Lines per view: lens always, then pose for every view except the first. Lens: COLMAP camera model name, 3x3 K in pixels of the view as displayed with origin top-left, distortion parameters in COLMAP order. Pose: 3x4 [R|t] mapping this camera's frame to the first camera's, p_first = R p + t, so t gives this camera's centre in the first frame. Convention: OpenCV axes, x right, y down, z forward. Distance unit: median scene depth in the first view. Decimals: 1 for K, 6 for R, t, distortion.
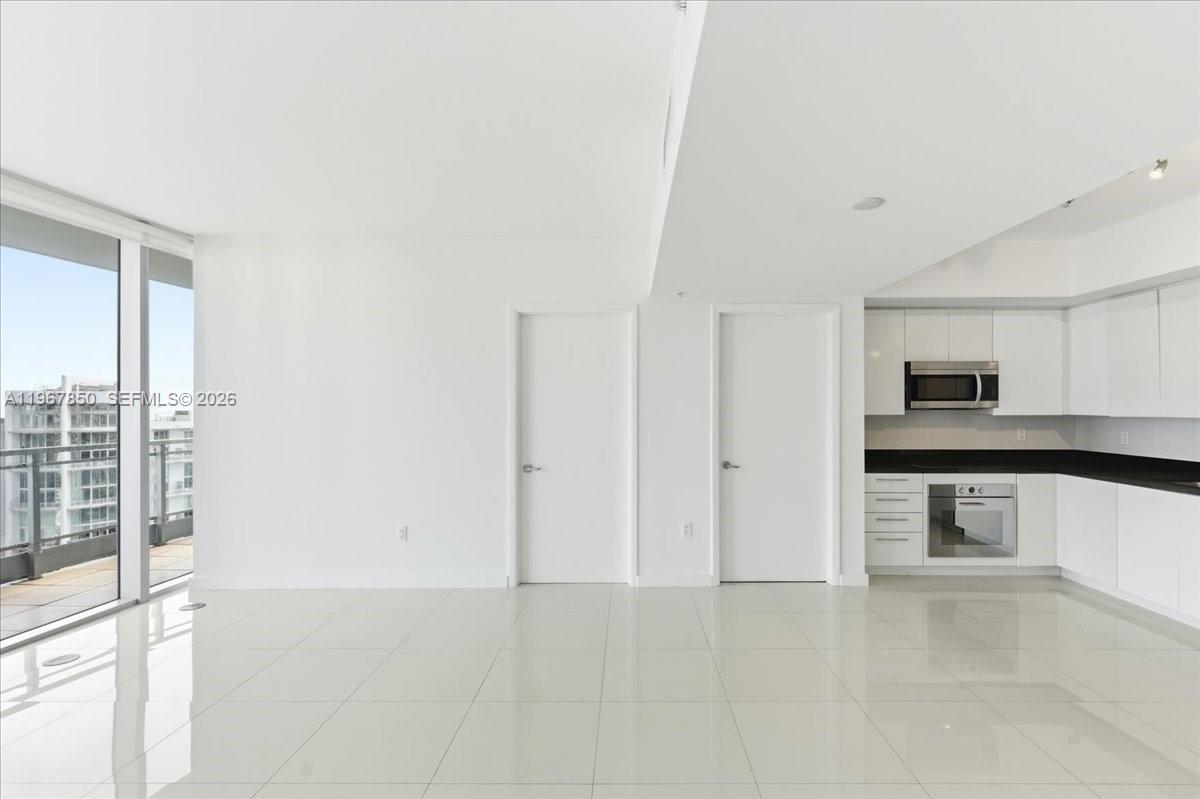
lens RADIAL K [[568.6, 0, 594.7], [0, 568.6, 400.7], [0, 0, 1]] dist [0.000992, -0.000075]
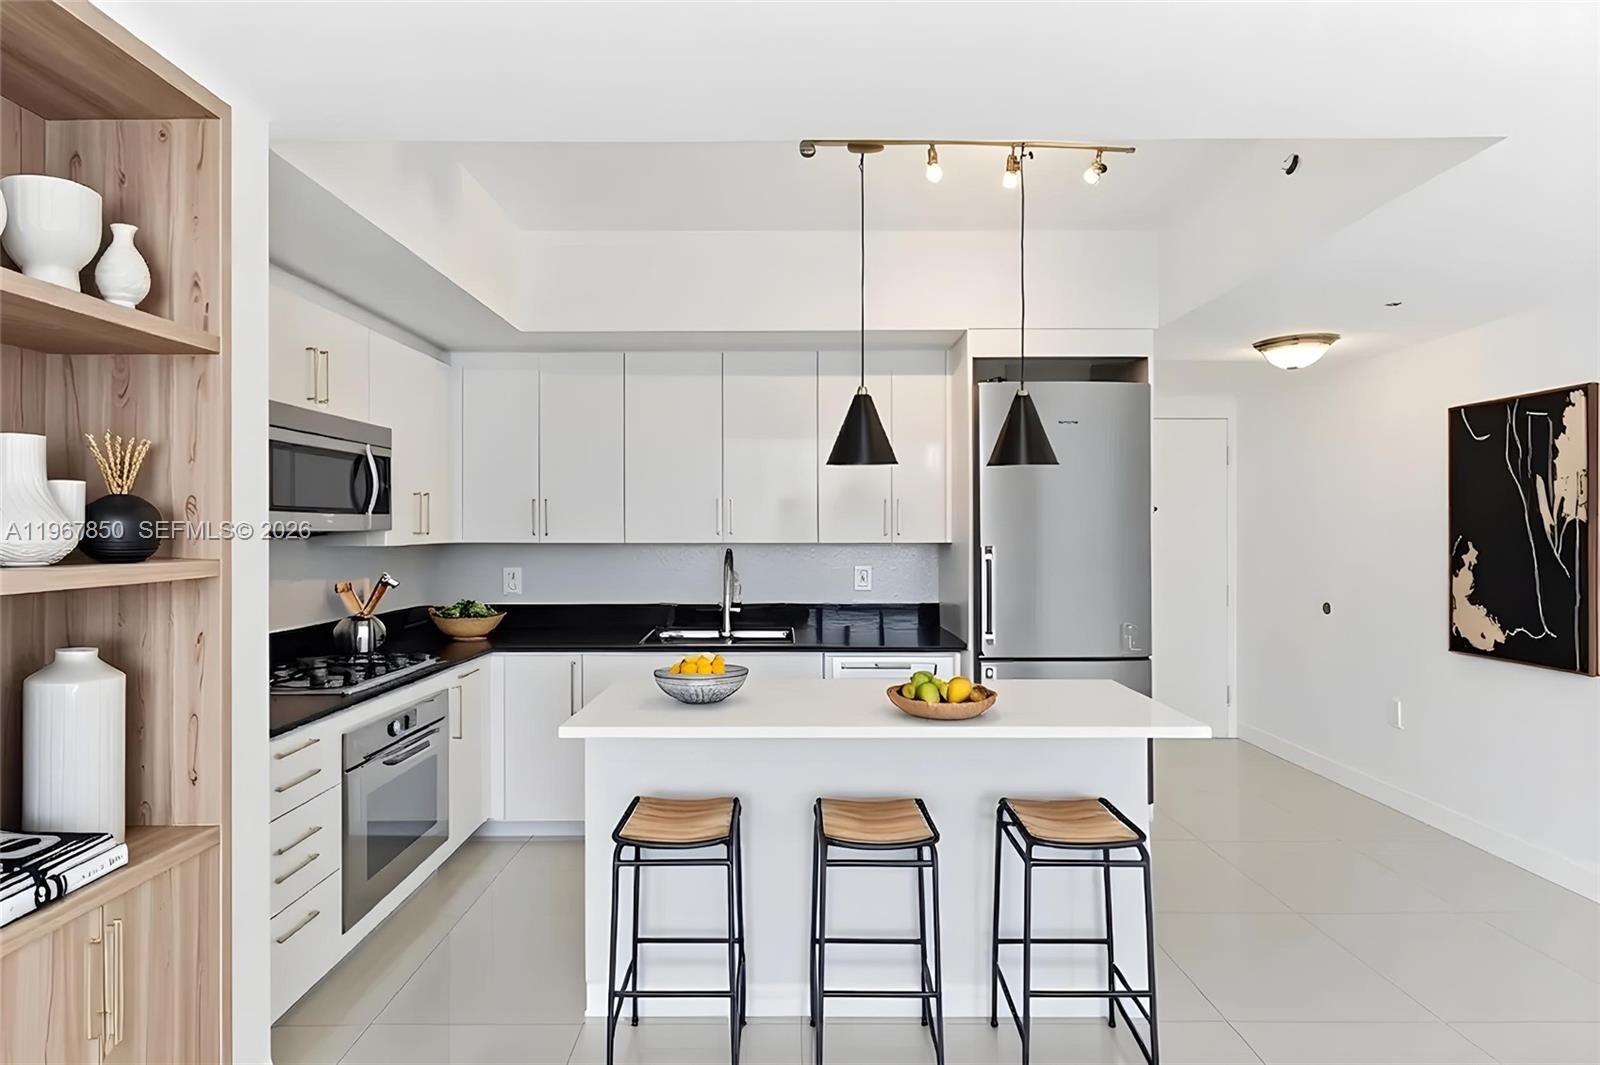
lens RADIAL K [[808.5, 0, 797.2], [0, 808.5, 529.9], [0, 0, 1]] dist [0.002097, -0.000548]
pose [[0.000548, -0.002657, 0.999996, 0.055388], [-0.005390, 0.999982, 0.002660, 0.008994], [-0.999985, -0.005391, 0.000534, 0.701647]]
